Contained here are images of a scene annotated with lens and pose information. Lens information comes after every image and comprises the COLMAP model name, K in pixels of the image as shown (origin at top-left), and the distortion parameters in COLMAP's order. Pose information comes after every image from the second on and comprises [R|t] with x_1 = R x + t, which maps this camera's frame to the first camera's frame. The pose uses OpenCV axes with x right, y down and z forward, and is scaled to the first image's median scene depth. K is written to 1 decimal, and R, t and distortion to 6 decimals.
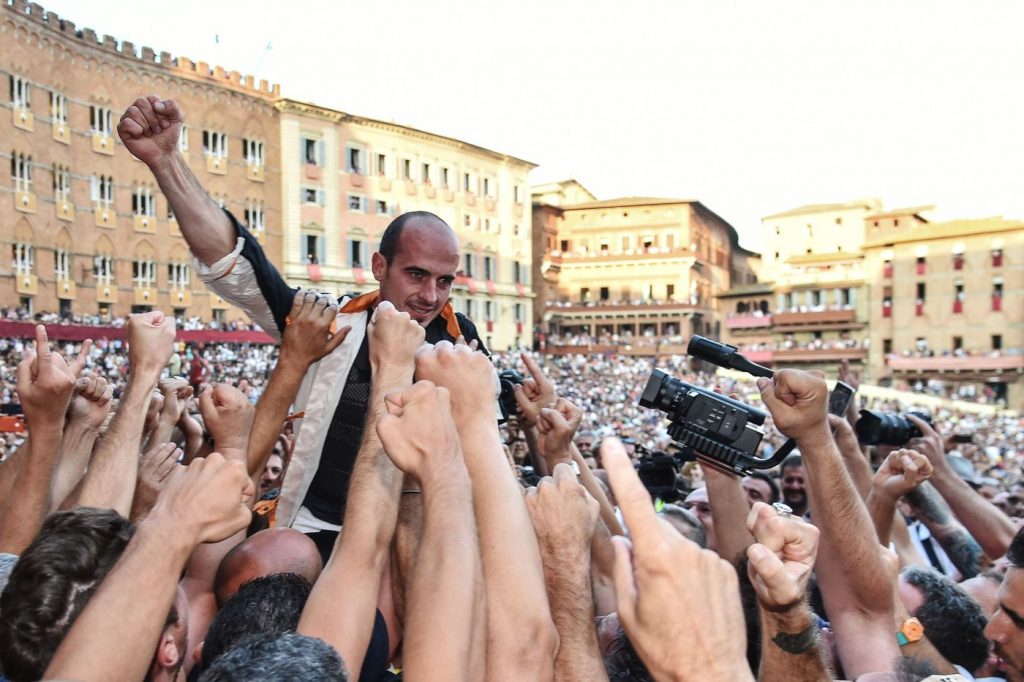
lens RADIAL K [[954.8, 0, 456.2], [0, 954.8, 404.5], [0, 0, 1]] dist [-0.038456, 0.000000]
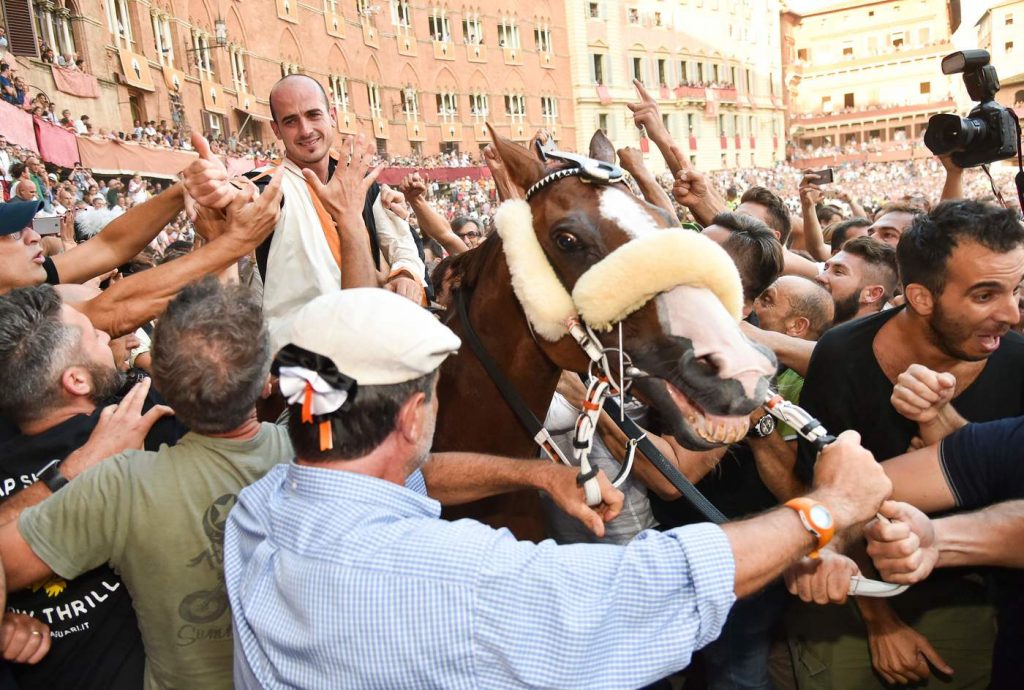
lens RADIAL K [[763.4, 0, 476.1], [0, 763.4, 340.1], [0, 0, 1]] dist [-0.032609, 0.010263]
pose [[0.990208, -0.073527, -0.118667, -0.156126], [0.088144, 0.988479, 0.123044, -0.002884], [0.108253, -0.132299, 0.985281, 0.172642]]
